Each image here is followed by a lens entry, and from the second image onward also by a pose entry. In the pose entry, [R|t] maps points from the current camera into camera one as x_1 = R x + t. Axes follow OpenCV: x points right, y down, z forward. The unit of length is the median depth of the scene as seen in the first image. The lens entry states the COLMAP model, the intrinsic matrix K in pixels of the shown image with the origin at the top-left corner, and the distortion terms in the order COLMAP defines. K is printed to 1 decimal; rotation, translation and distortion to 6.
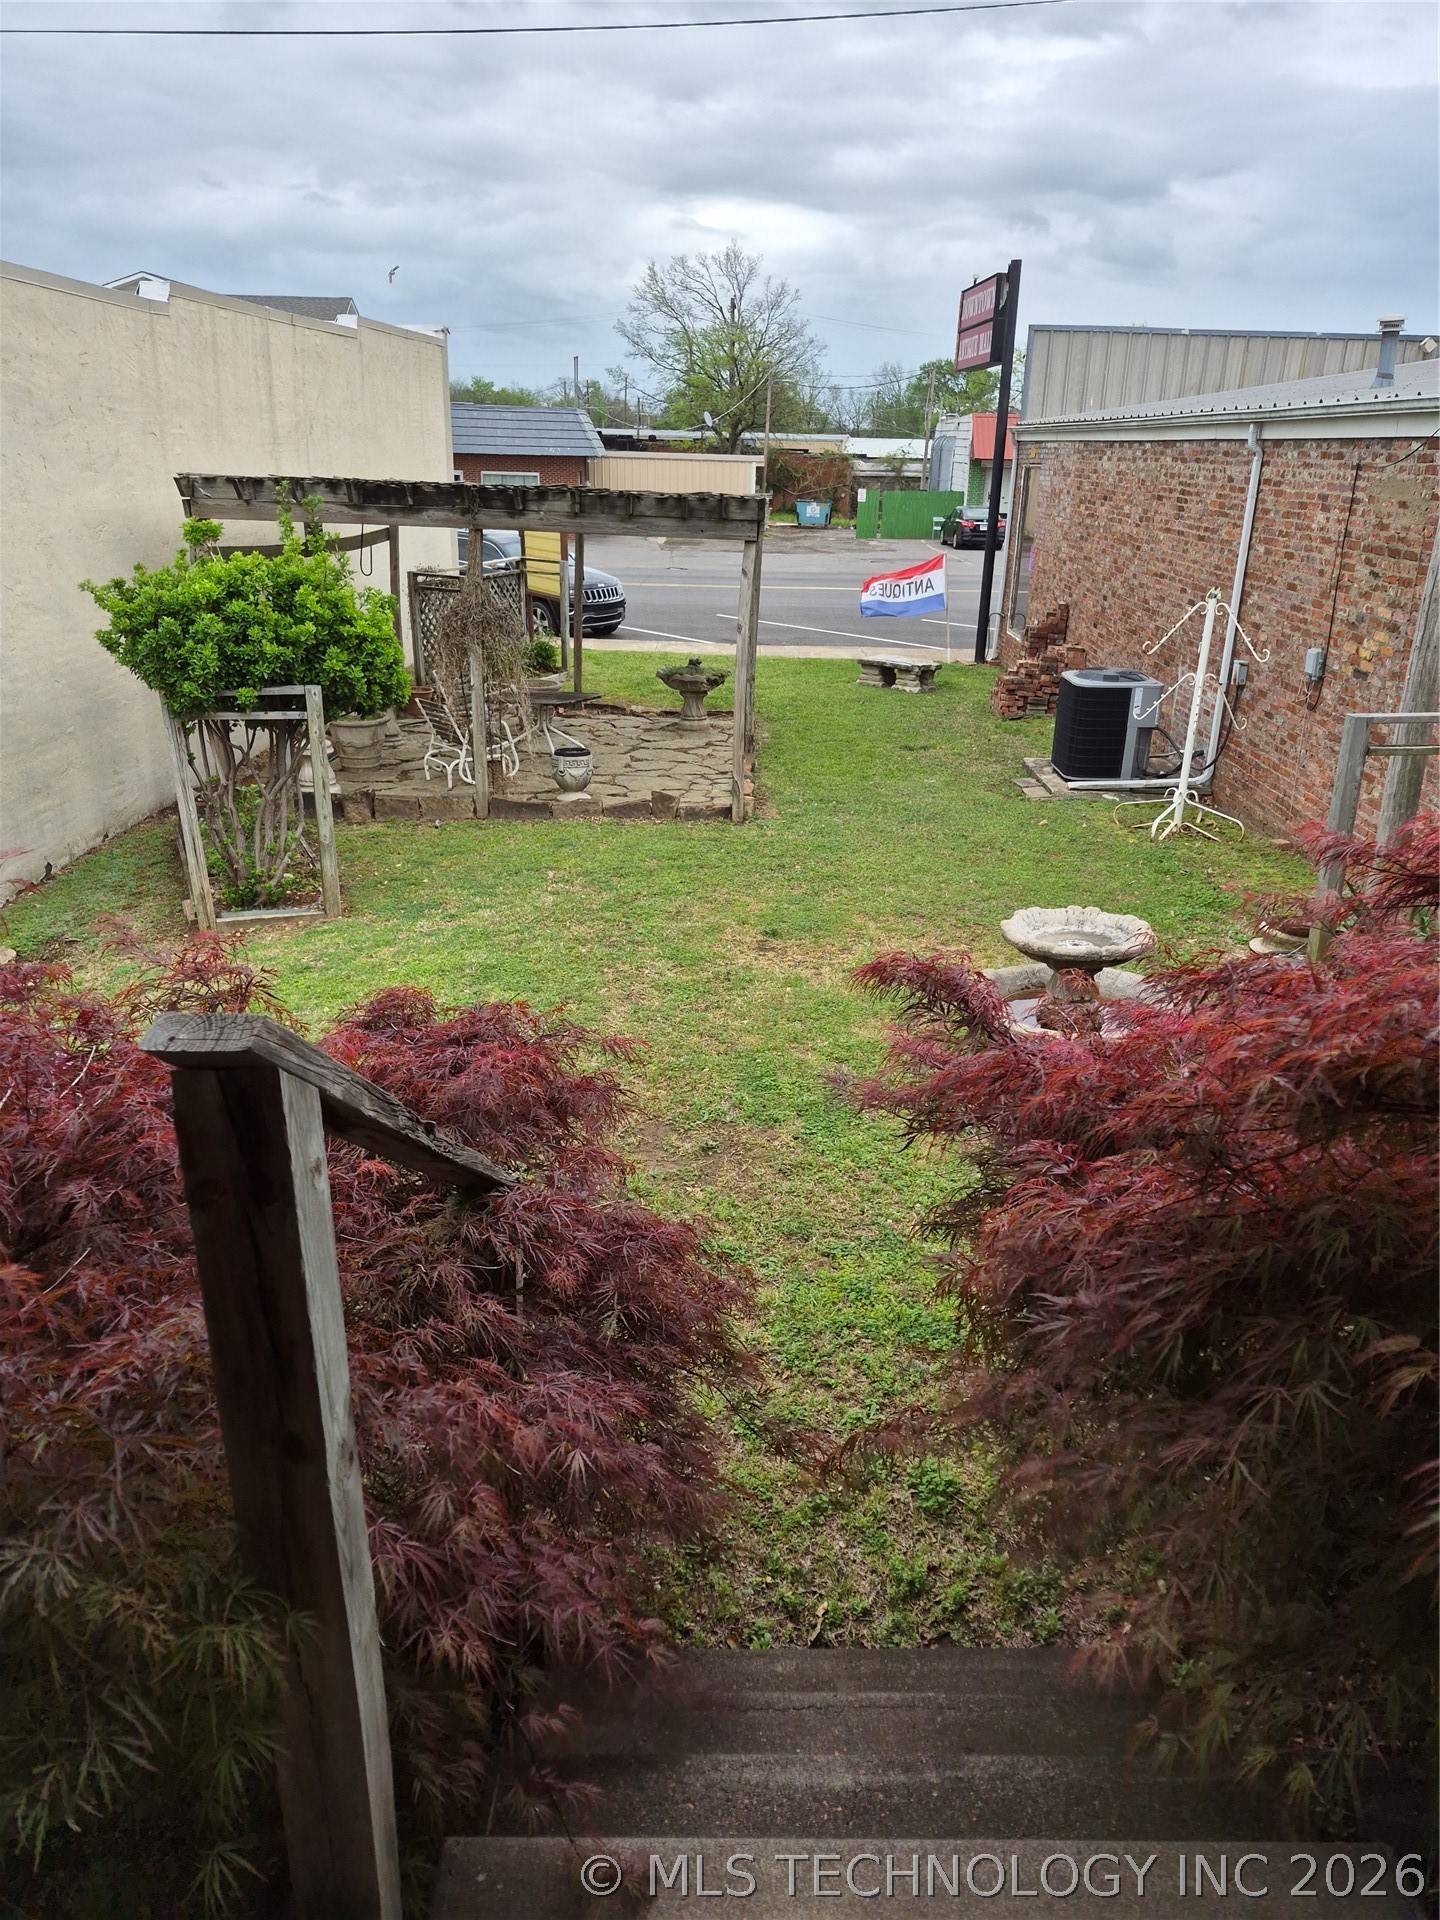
lens RADIAL K [[1328.7, 0, 744.1], [0, 1328.7, 962.6], [0, 0, 1]] dist [0.098296, -0.128147]
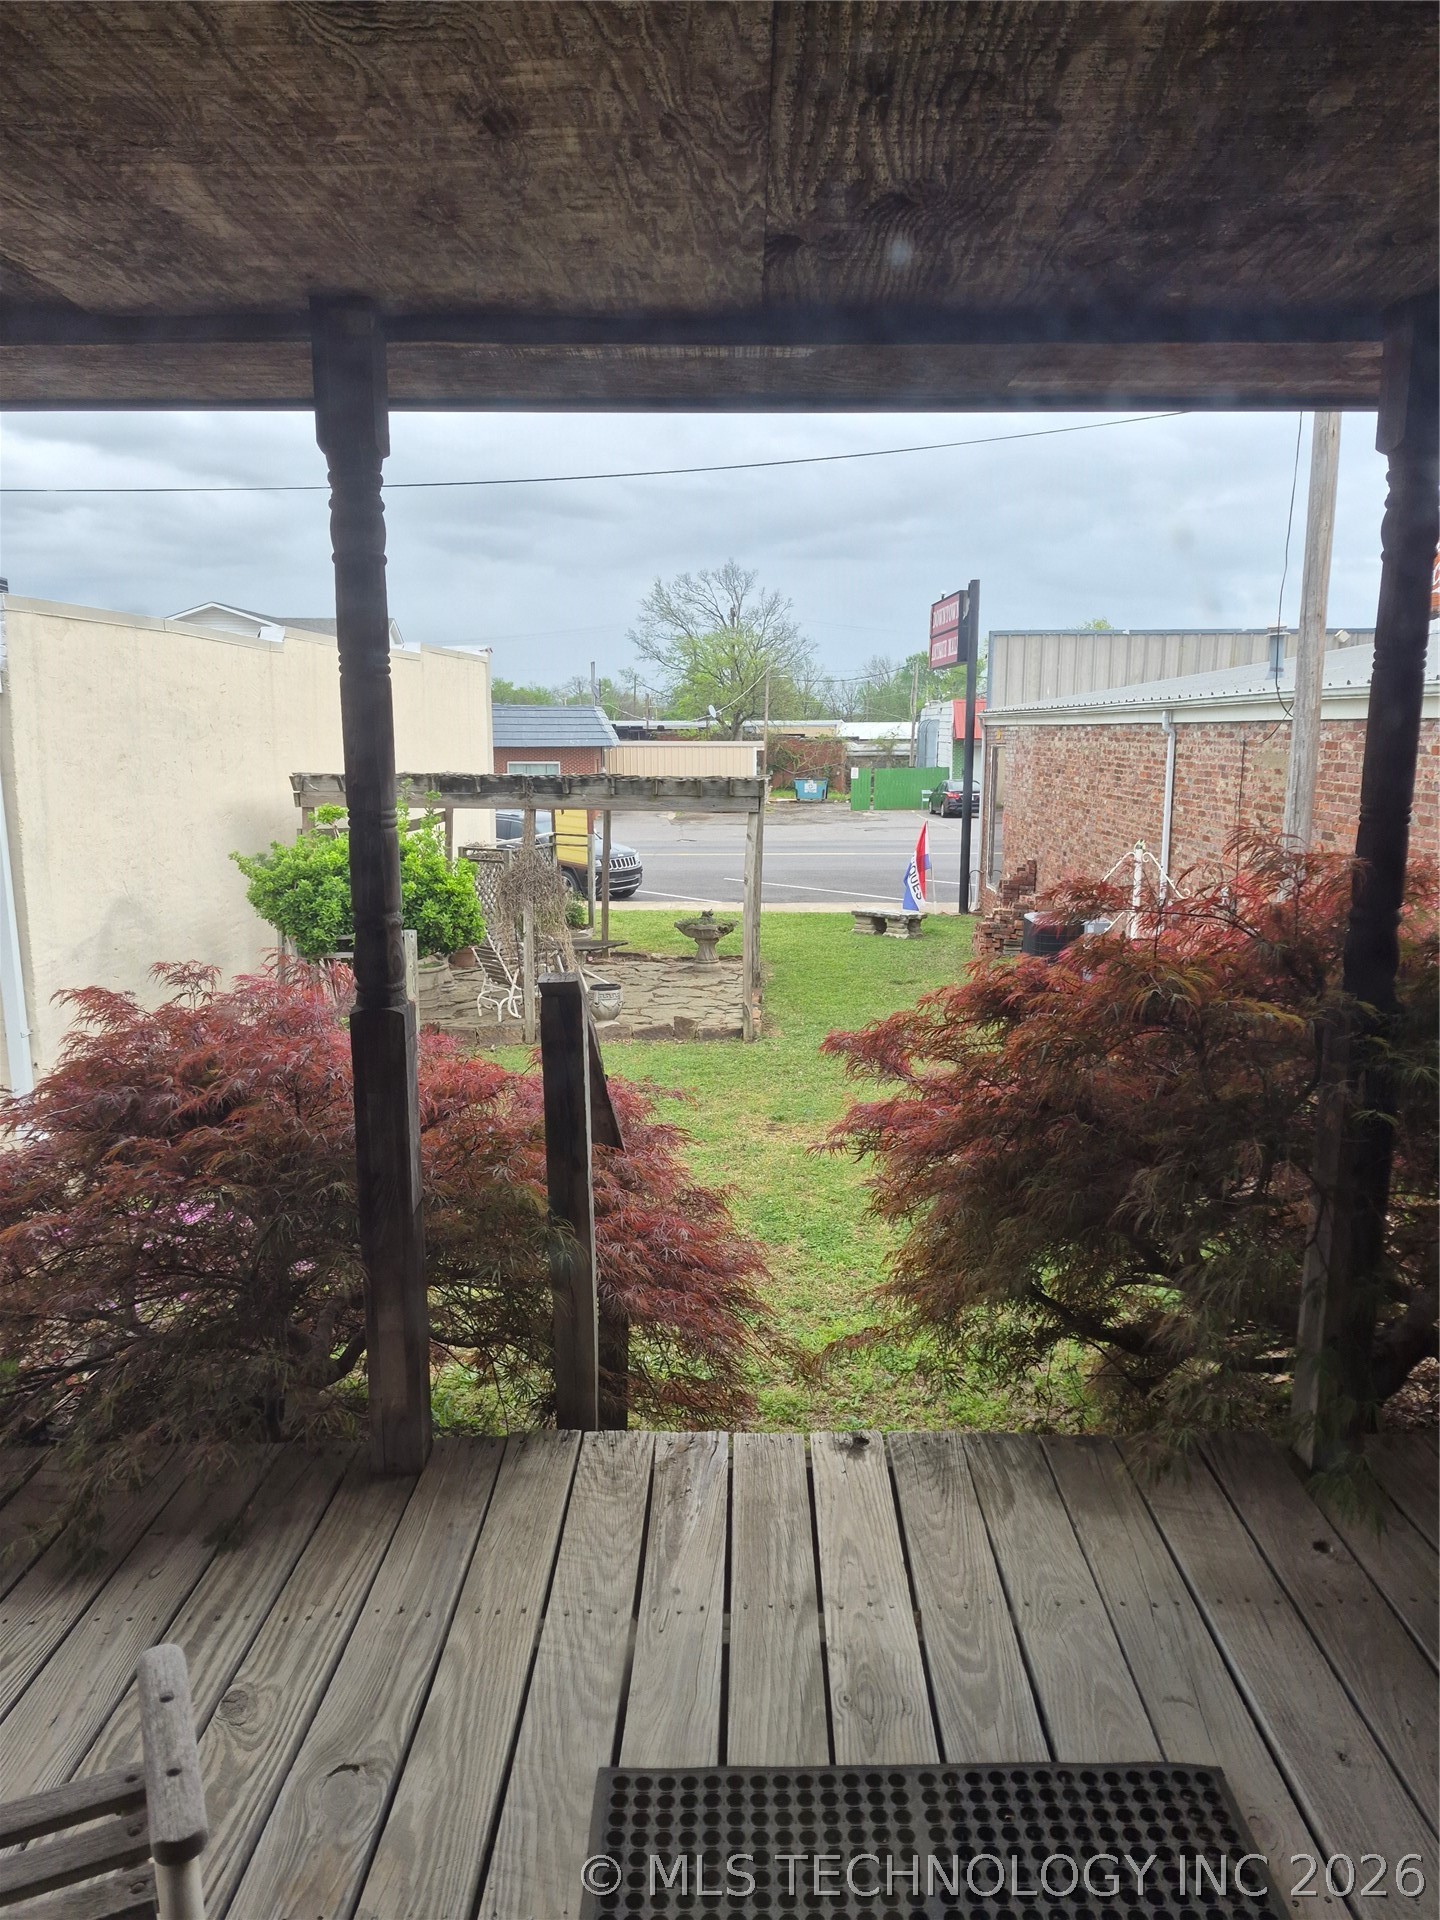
lens RADIAL K [[1328.7, 0, 744.1], [0, 1328.7, 962.6], [0, 0, 1]] dist [0.098296, -0.128147]
pose [[0.999665, -0.025370, -0.005144, -0.000488], [0.023890, 0.980703, -0.194040, 0.033974], [0.009967, 0.193852, 0.980980, -0.100760]]
